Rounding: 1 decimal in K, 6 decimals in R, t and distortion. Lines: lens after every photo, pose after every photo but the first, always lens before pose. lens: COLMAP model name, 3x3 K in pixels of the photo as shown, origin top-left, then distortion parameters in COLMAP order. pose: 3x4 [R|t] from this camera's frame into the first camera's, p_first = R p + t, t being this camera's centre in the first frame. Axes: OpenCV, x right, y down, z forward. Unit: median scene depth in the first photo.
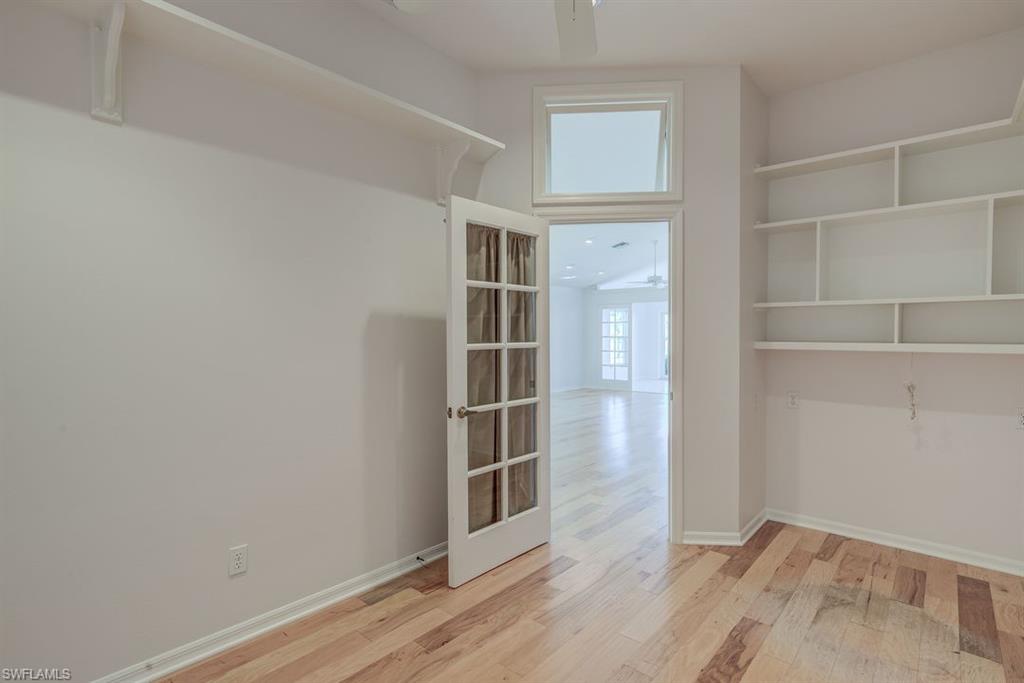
lens RADIAL K [[497.3, 0, 518.1], [0, 497.3, 339.3], [0, 0, 1]] dist [-0.002303, -0.000276]
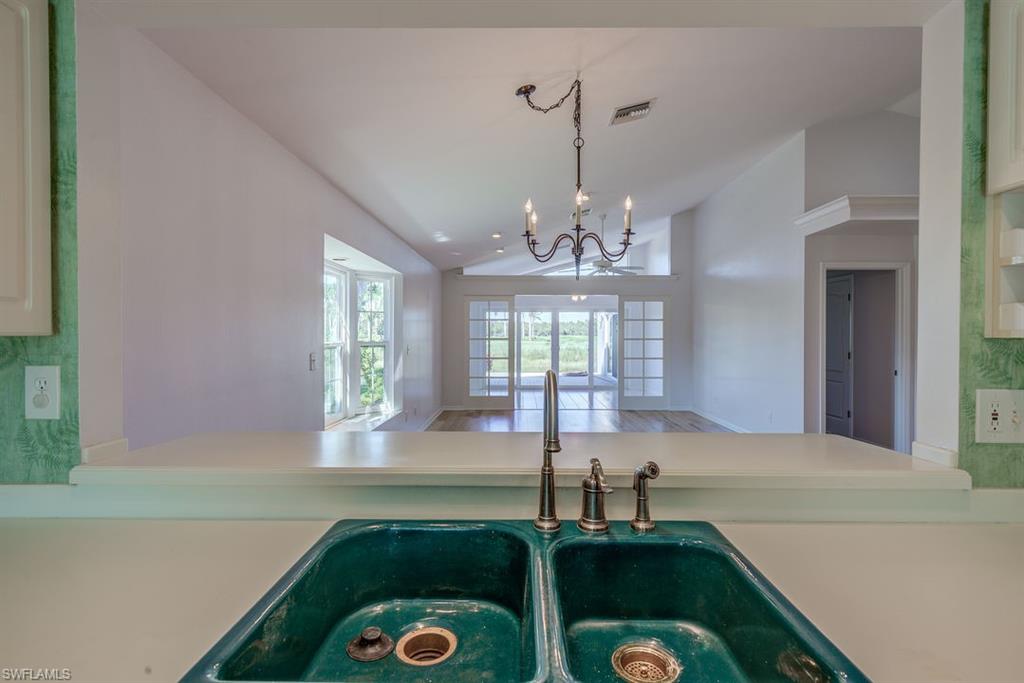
lens RADIAL K [[497.3, 0, 518.1], [0, 497.3, 339.3], [0, 0, 1]] dist [-0.002303, -0.000276]
pose [[0.760621, -0.009186, 0.649132, -0.255420], [0.004551, 0.999951, 0.008818, -0.010715], [-0.649181, -0.003753, 0.760625, 0.398246]]
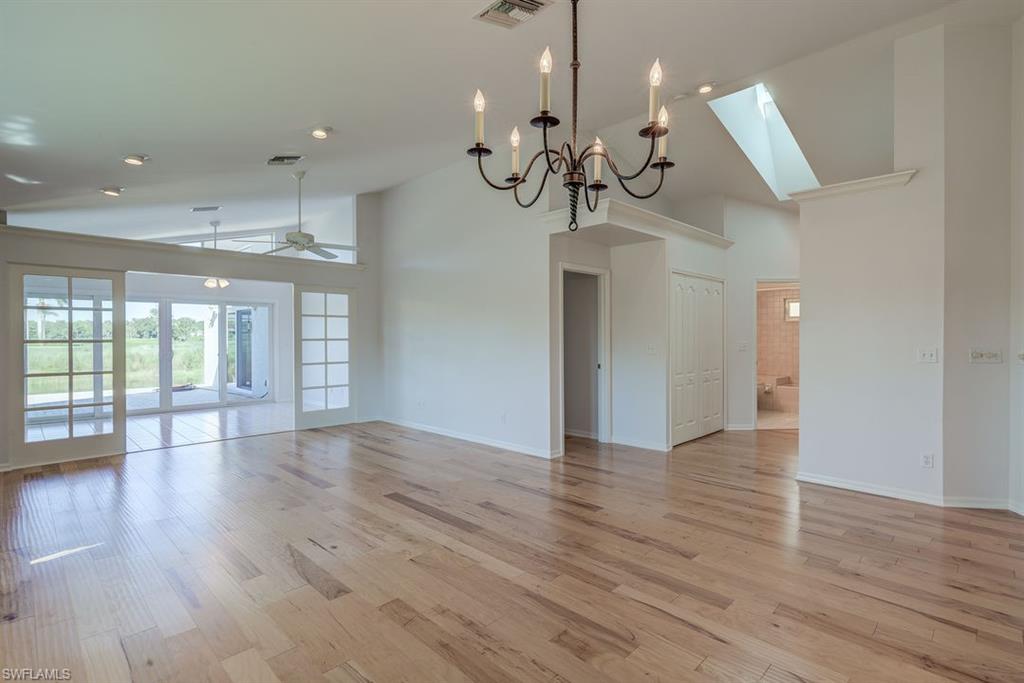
lens RADIAL K [[491.6, 0, 512.0], [0, 491.6, 341.5], [0, 0, 1]] dist [0.011375, -0.000580]
pose [[0.067179, -0.015206, 0.997625, -0.215336], [0.006984, 0.999867, 0.014769, -0.008396], [-0.997716, 0.005975, 0.067276, 0.574463]]
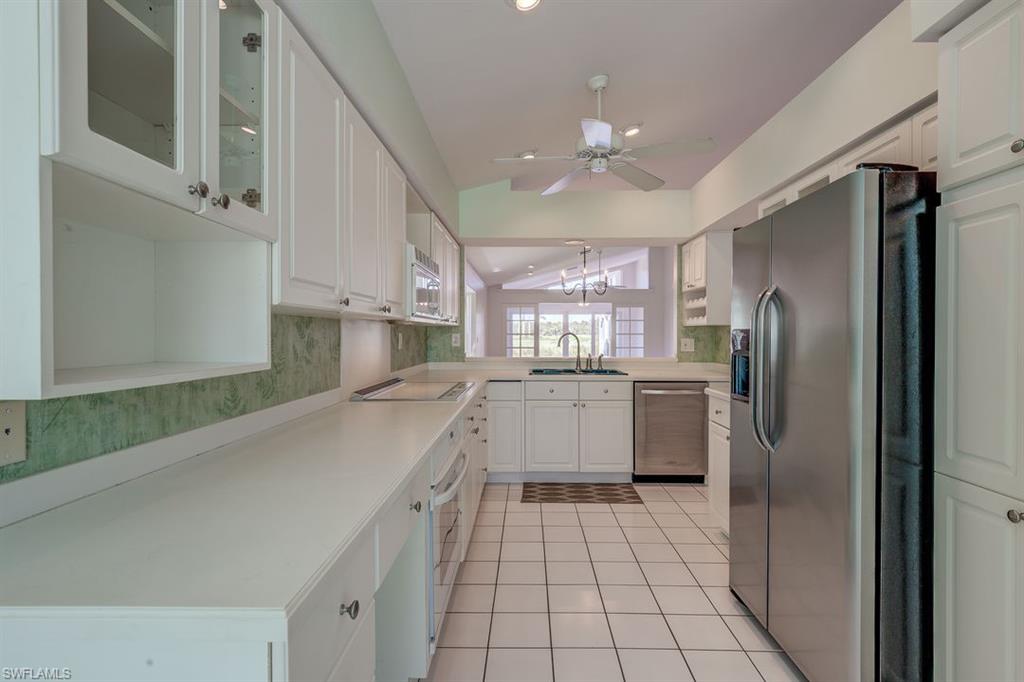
lens RADIAL K [[497.3, 0, 518.1], [0, 497.3, 338.8], [0, 0, 1]] dist [-0.002303, -0.000276]
pose [[0.765696, -0.009754, 0.643128, -0.485603], [0.005944, 0.999950, 0.008089, -0.003555], [-0.643175, -0.002371, 0.765716, 0.189887]]
